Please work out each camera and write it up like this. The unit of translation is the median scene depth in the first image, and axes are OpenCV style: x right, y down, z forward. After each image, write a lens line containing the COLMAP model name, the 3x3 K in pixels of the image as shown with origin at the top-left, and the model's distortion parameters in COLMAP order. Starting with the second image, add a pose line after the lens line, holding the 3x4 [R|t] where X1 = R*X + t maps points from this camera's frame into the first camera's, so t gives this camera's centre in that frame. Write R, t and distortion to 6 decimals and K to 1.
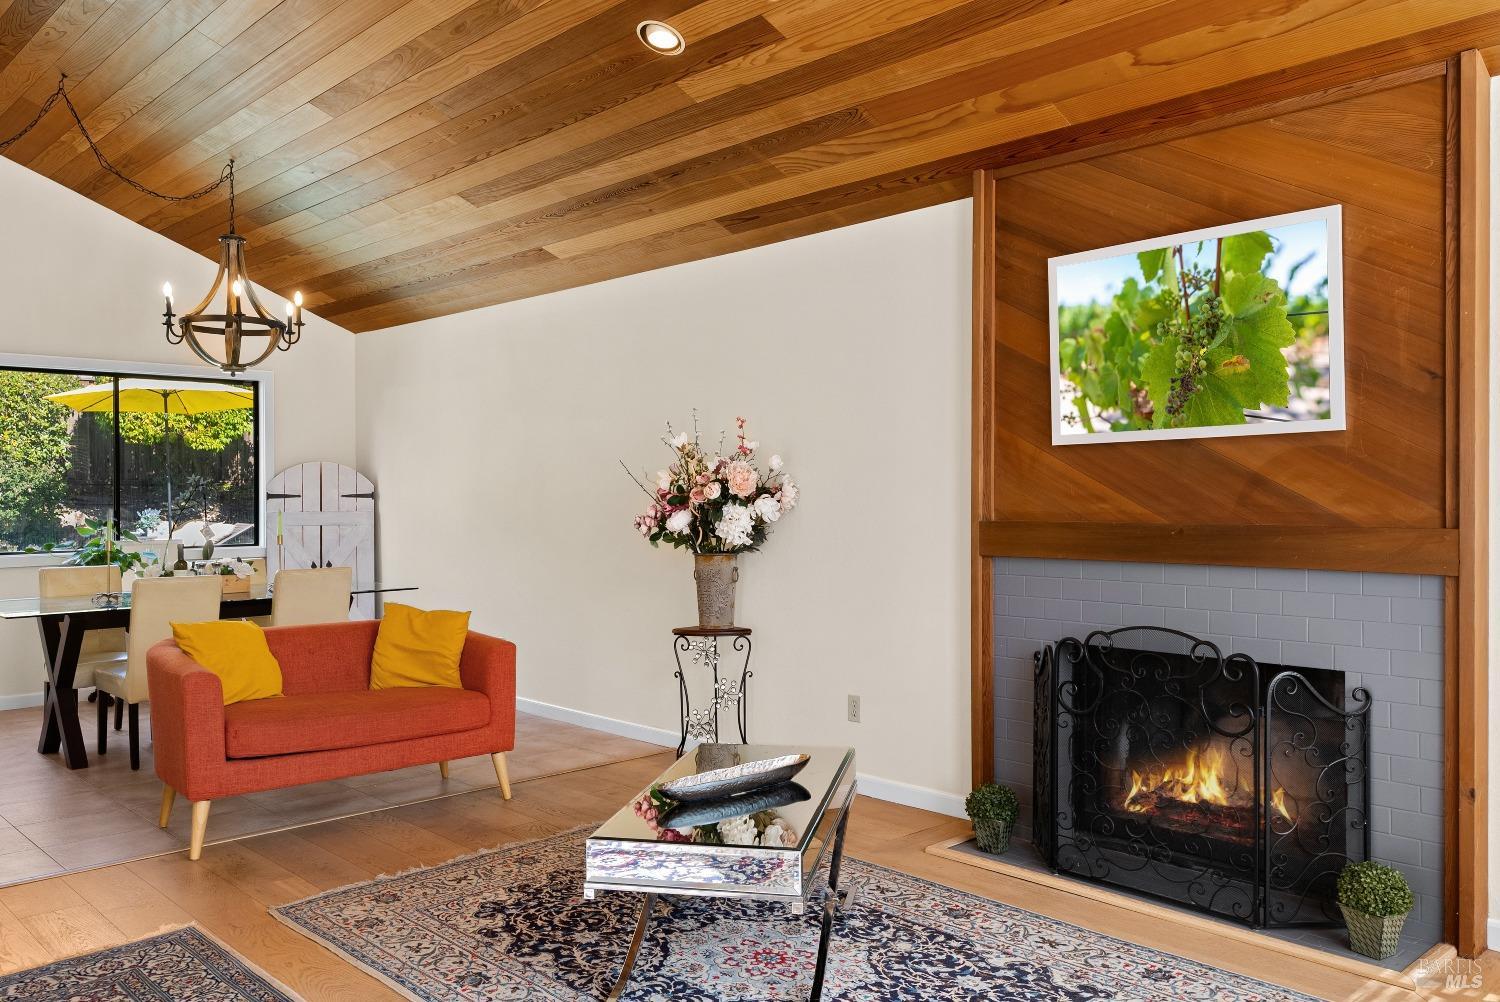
lens RADIAL K [[1158.5, 0, 747.5], [0, 1158.5, 499.9], [0, 0, 1]] dist [0.020934, 0.001136]
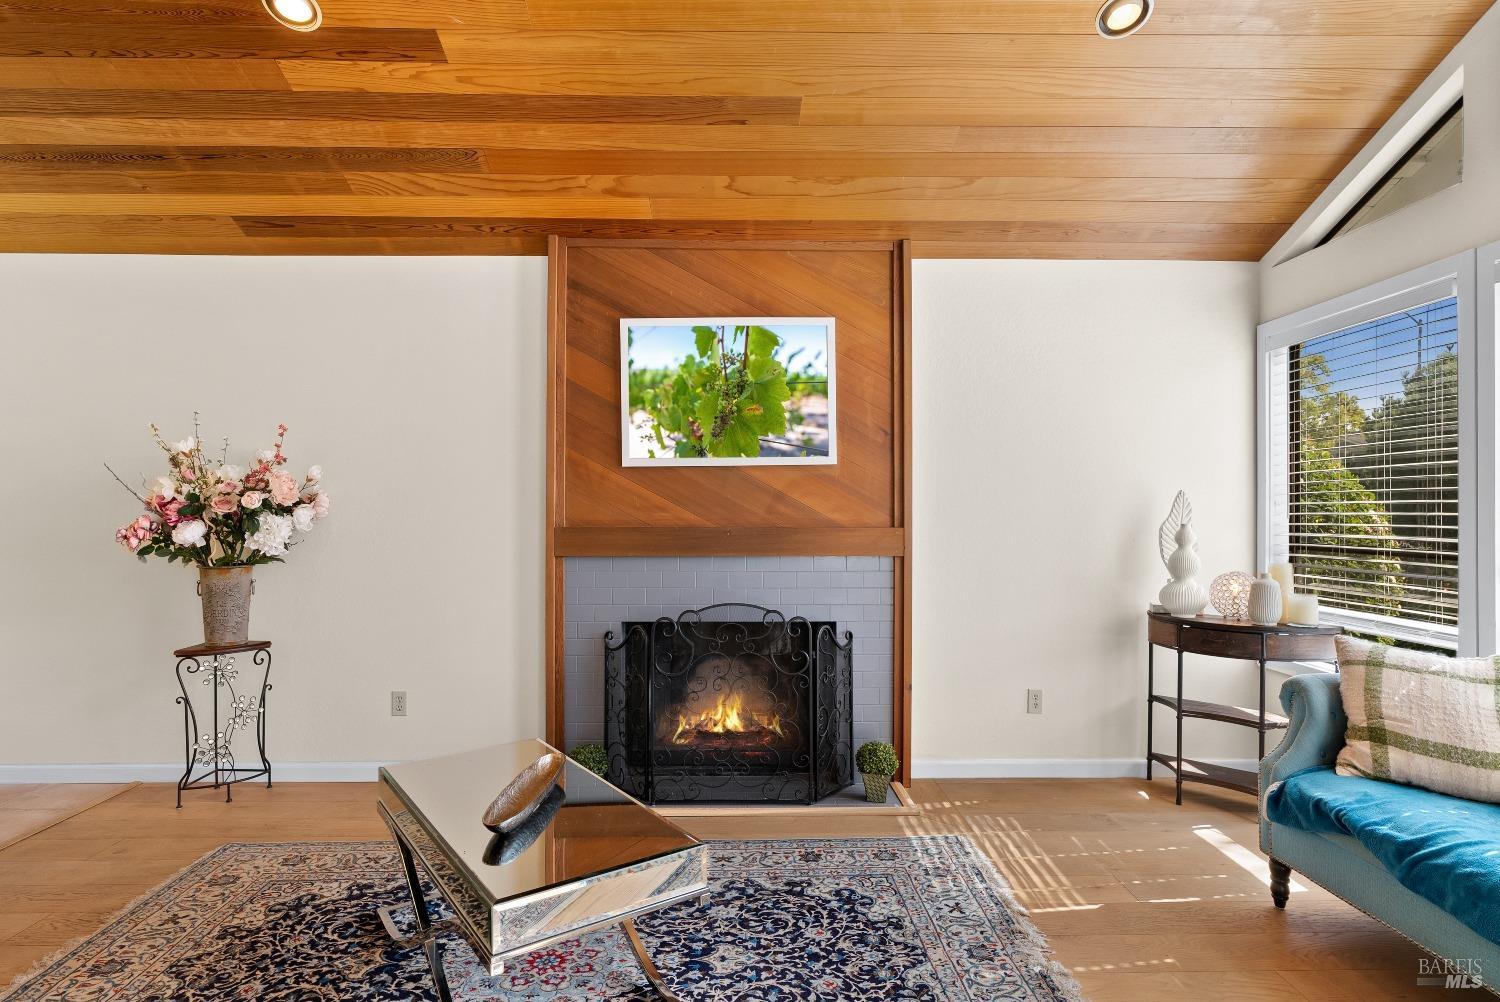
lens RADIAL K [[813.0, 0, 747.7], [0, 813.0, 502.6], [0, 0, 1]] dist [-0.006506, 0.002415]
pose [[0.673767, 0.008761, 0.738892, -0.293123], [-0.000271, 0.999933, -0.011609, 0.002438], [-0.738944, 0.007622, 0.673724, 0.296468]]
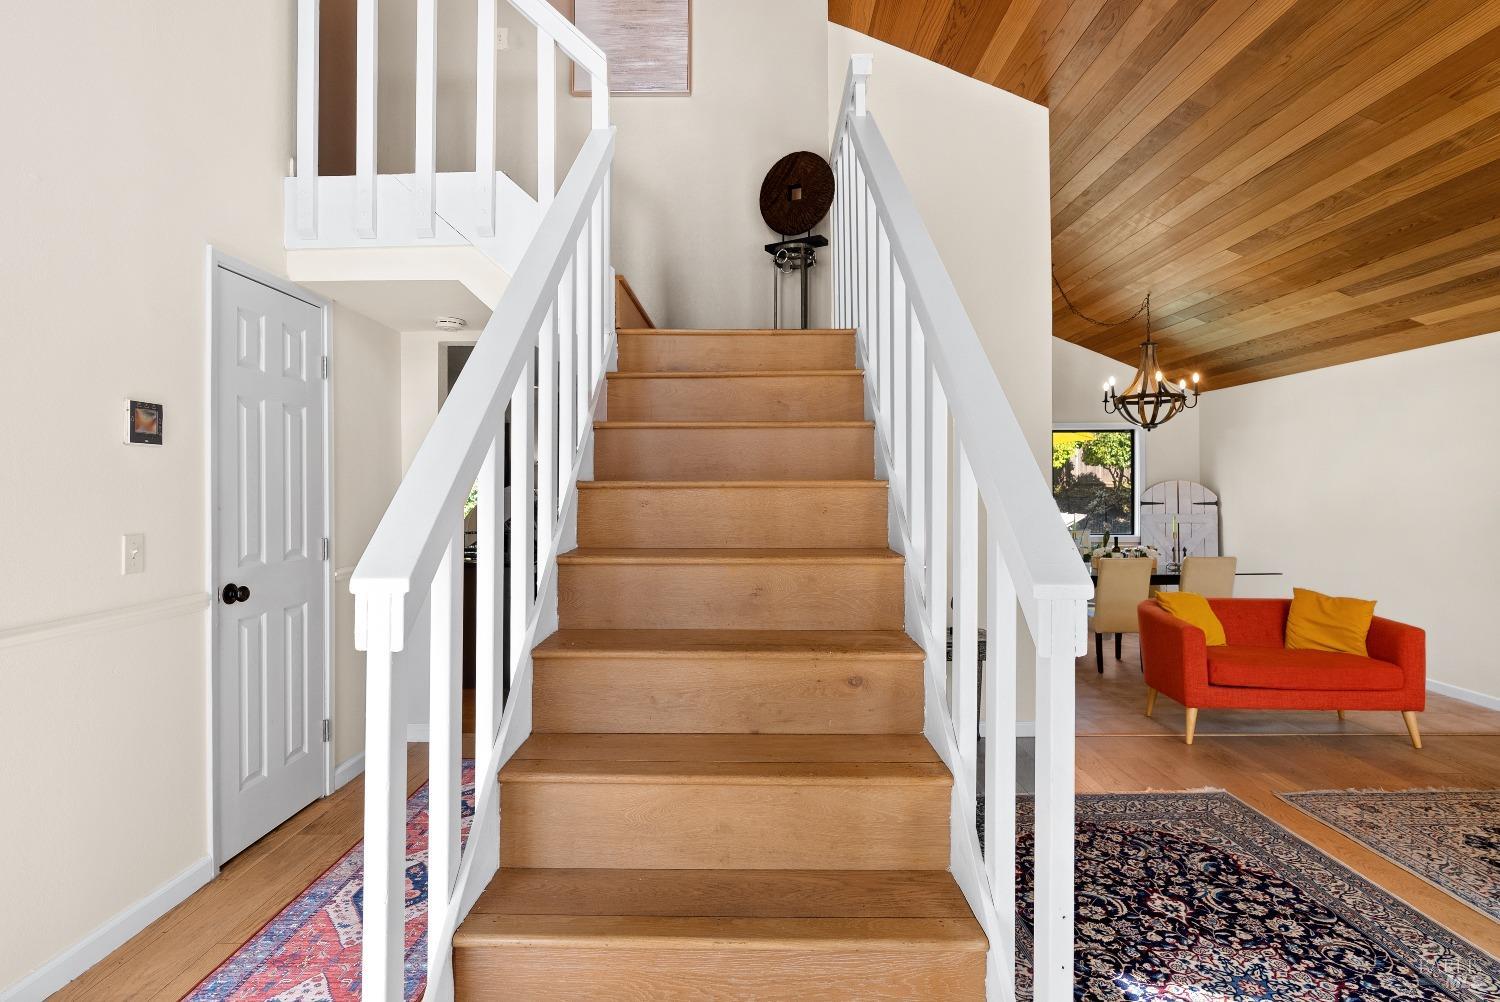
lens RADIAL K [[743.6, 0, 749.8], [0, 743.6, 485.8], [0, 0, 1]] dist [-0.000930, 0.000150]
pose [[0.724301, -0.002888, -0.689478, -0.201384], [-0.002463, 0.999974, -0.006776, -0.035170], [0.689480, 0.006606, 0.724275, -0.148129]]
